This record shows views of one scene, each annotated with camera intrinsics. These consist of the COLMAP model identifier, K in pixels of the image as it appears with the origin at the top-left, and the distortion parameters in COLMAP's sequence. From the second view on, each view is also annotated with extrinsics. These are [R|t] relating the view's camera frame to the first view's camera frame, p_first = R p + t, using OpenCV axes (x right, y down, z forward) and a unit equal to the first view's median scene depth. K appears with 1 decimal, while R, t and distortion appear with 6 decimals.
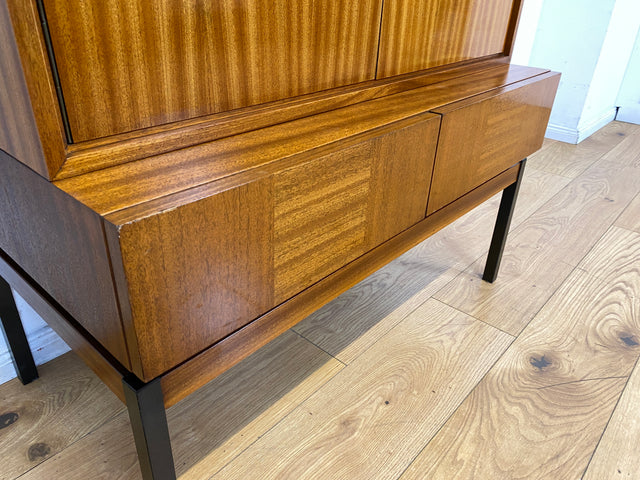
lens RADIAL K [[488.4, 0, 311.5], [0, 488.4, 240.8], [0, 0, 1]] dist [0.006535, -0.004760]
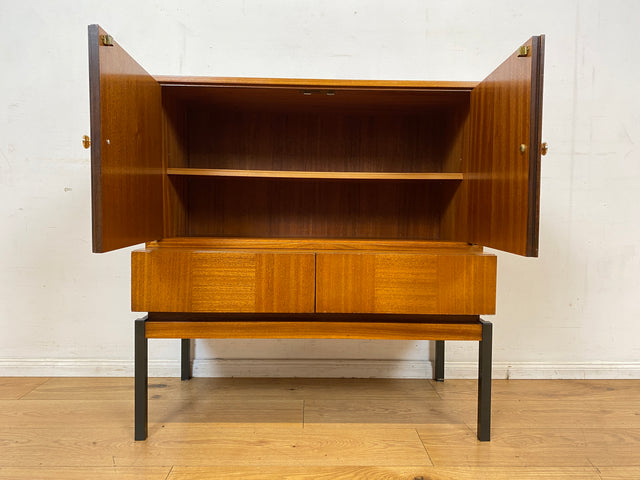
lens RADIAL K [[488.0, 0, 321.9], [0, 488.0, 231.5], [0, 0, 1]] dist [0.009198, 0.000043]
pose [[0.691163, 0.004361, -0.722686, 1.276608], [-0.346946, 0.879217, -0.326507, 0.216450], [0.633974, 0.476402, 0.609195, -0.145592]]
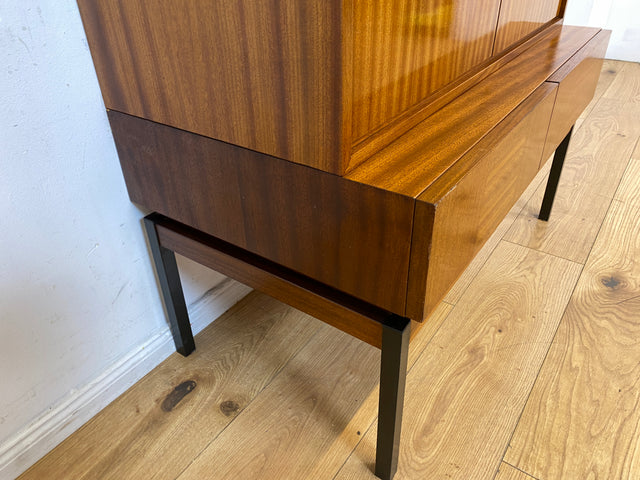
lens RADIAL K [[490.8, 0, 318.2], [0, 490.8, 233.8], [0, 0, 1]] dist [0.004918, -0.005230]
pose [[0.990984, -0.114276, 0.069948, -0.338457], [0.109286, 0.991440, 0.071440, -0.033633], [-0.077513, -0.063152, 0.994989, -0.129945]]
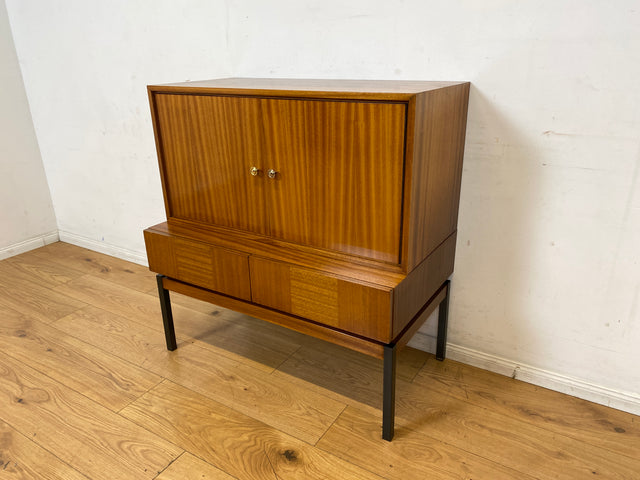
lens RADIAL K [[489.0, 0, 323.1], [0, 489.0, 242.1], [0, 0, 1]] dist [0.021483, -0.010102]
pose [[0.182435, 0.326746, -0.927337, 1.830223], [-0.459632, 0.862105, 0.213339, -0.729316], [0.869170, 0.387313, 0.307461, 0.449073]]
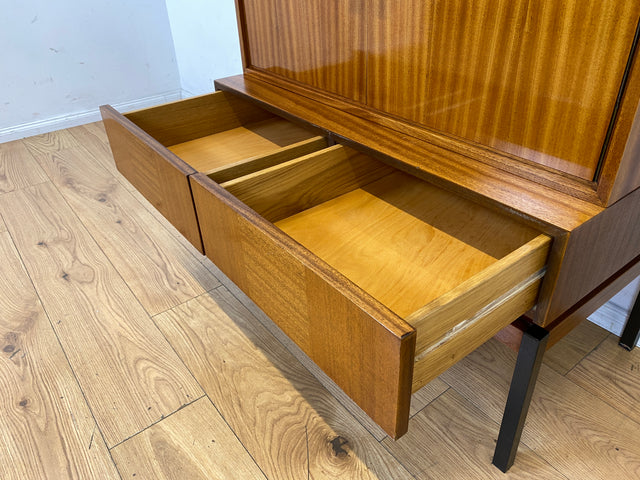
lens RADIAL K [[489.0, 0, 323.1], [0, 489.0, 242.1], [0, 0, 1]] dist [0.021483, -0.010102]
pose [[-0.173130, 0.518732, -0.837223, 1.202723], [-0.457027, 0.710685, 0.534840, -0.596717], [0.872441, 0.475230, 0.114034, 0.763071]]
